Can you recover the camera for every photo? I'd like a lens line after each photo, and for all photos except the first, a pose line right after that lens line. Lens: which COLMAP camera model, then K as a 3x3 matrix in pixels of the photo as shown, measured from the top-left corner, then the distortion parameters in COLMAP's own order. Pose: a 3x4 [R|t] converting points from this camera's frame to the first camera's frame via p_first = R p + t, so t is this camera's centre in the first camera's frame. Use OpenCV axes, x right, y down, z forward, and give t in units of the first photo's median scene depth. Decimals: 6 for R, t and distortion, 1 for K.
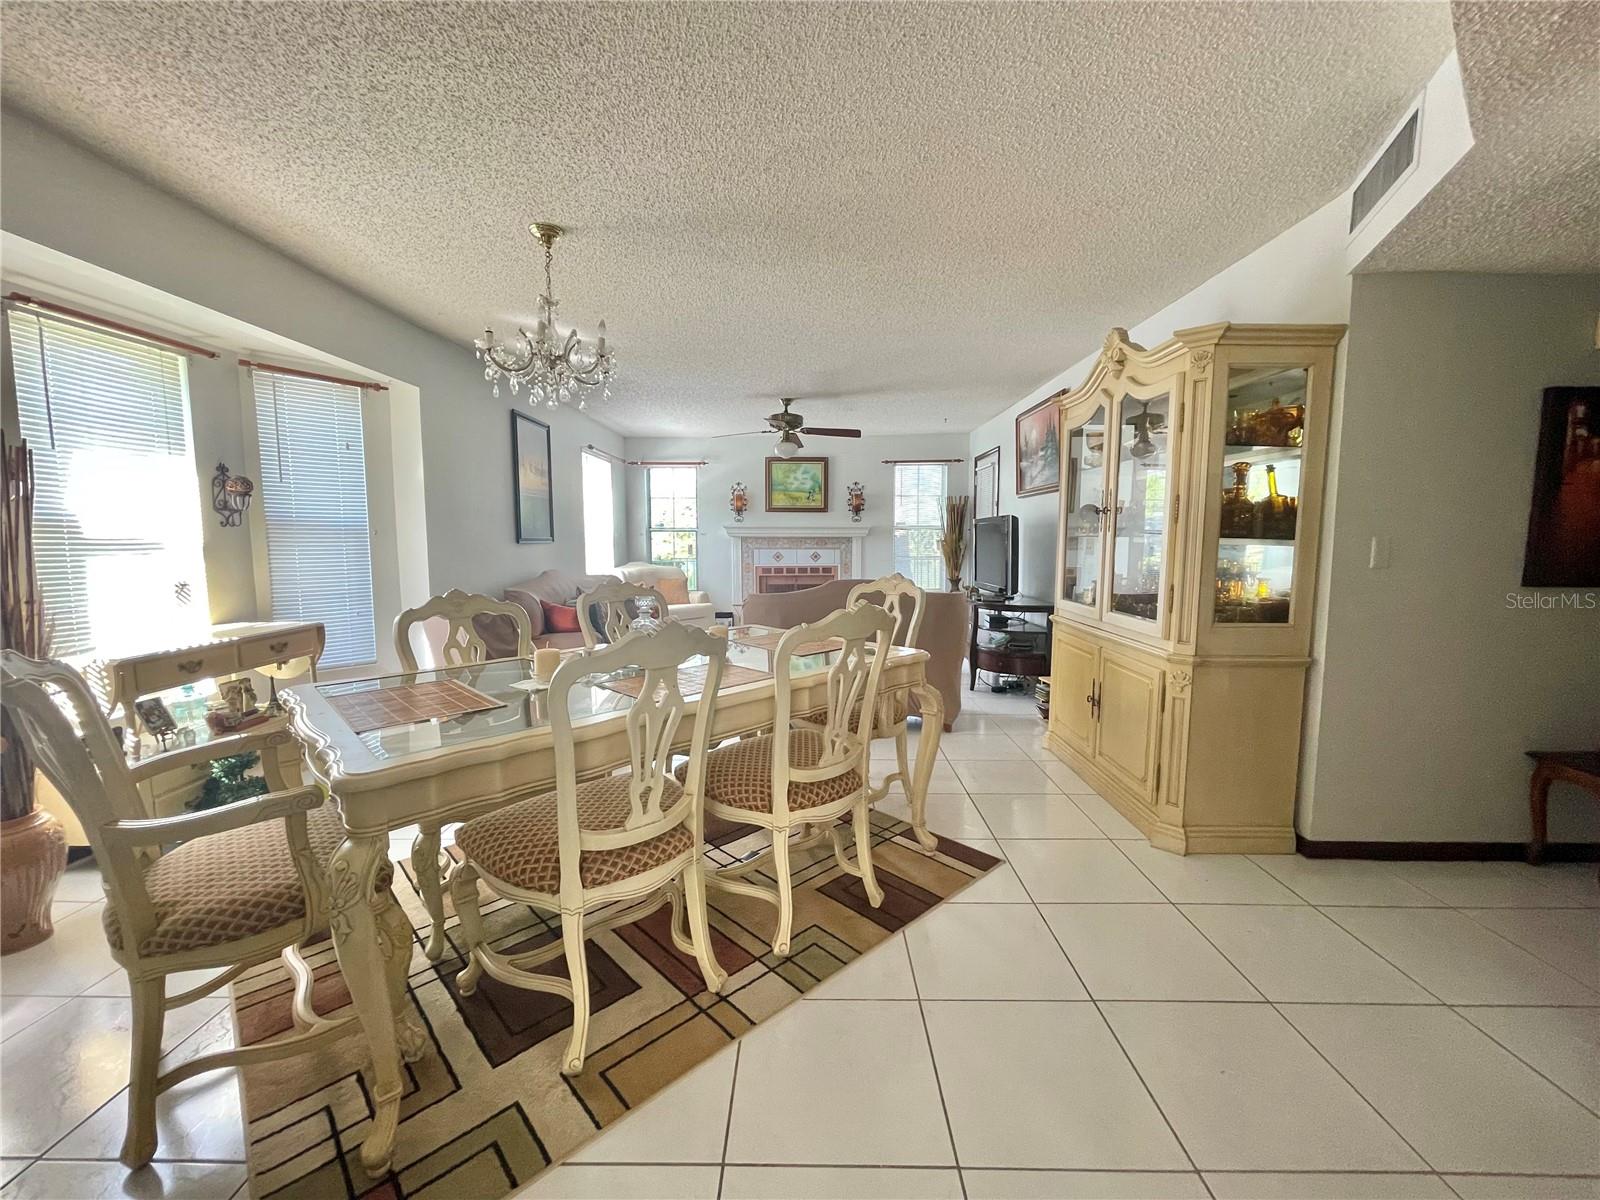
lens RADIAL K [[648.5, 0, 801.9], [0, 648.5, 601.7], [0, 0, 1]] dist [-0.002065, -0.000415]
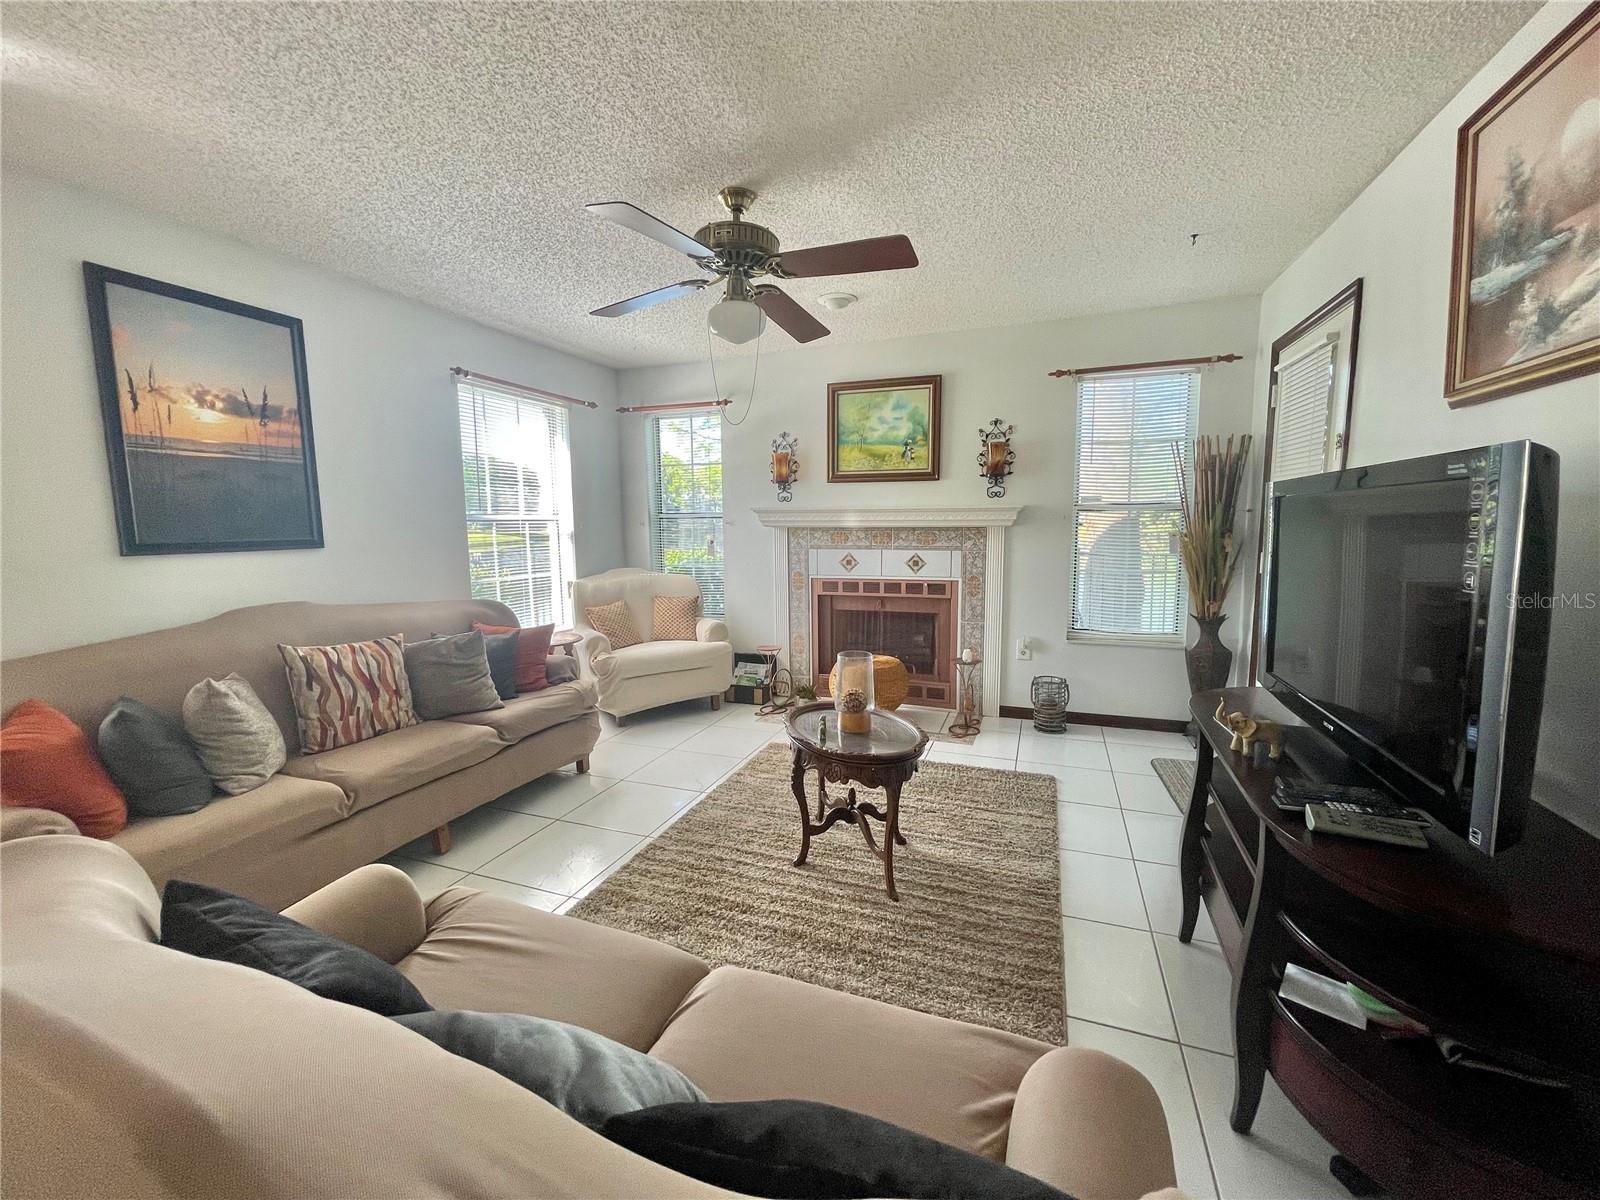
lens RADIAL K [[648.5, 0, 802.5], [0, 648.5, 594.0], [0, 0, 1]] dist [-0.002065, -0.000415]
pose [[0.942323, 0.031538, -0.333216, 0.114428], [-0.025408, 0.999419, 0.022739, -0.054167], [0.333739, -0.012961, 0.942576, 0.462288]]
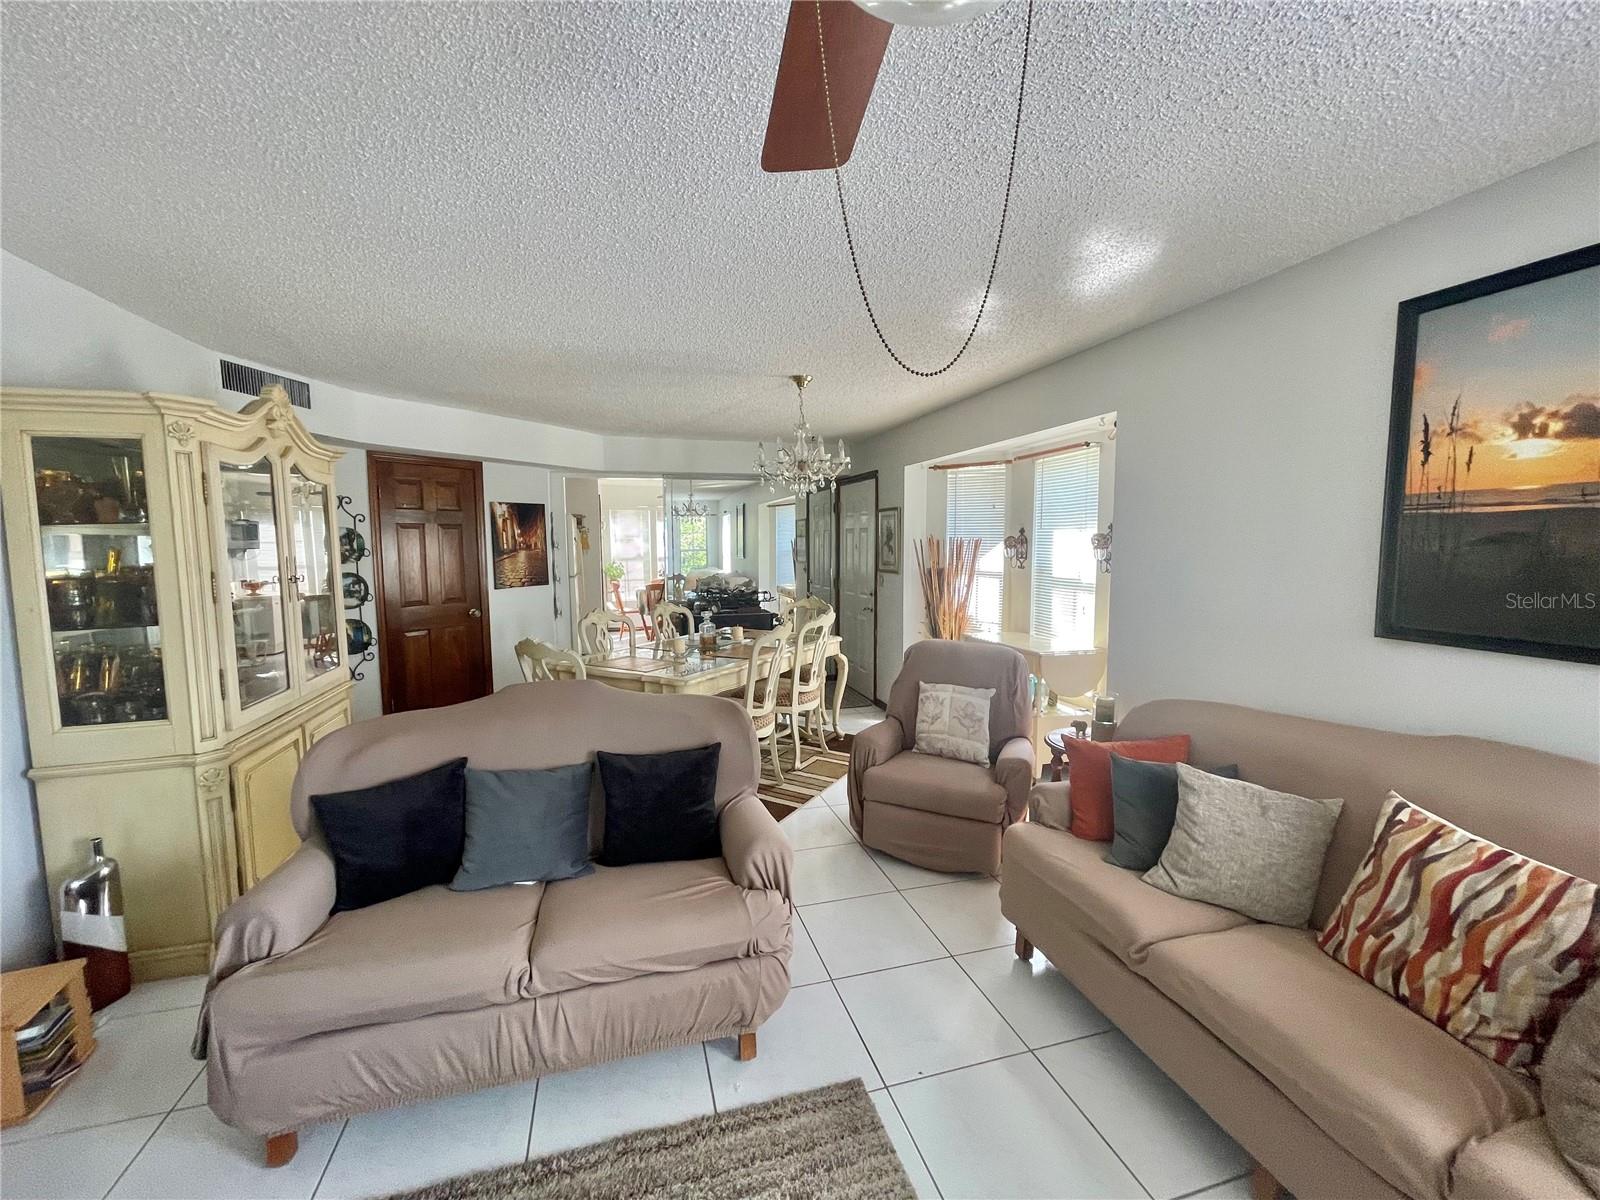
lens RADIAL K [[648.5, 0, 801.4], [0, 648.5, 595.3], [0, 0, 1]] dist [-0.002065, -0.000415]
pose [[-0.953991, 0.034500, -0.297845, -0.015683], [-0.021018, 0.983220, 0.181208, -0.134596], [0.299099, 0.179131, -0.937258, 0.920050]]
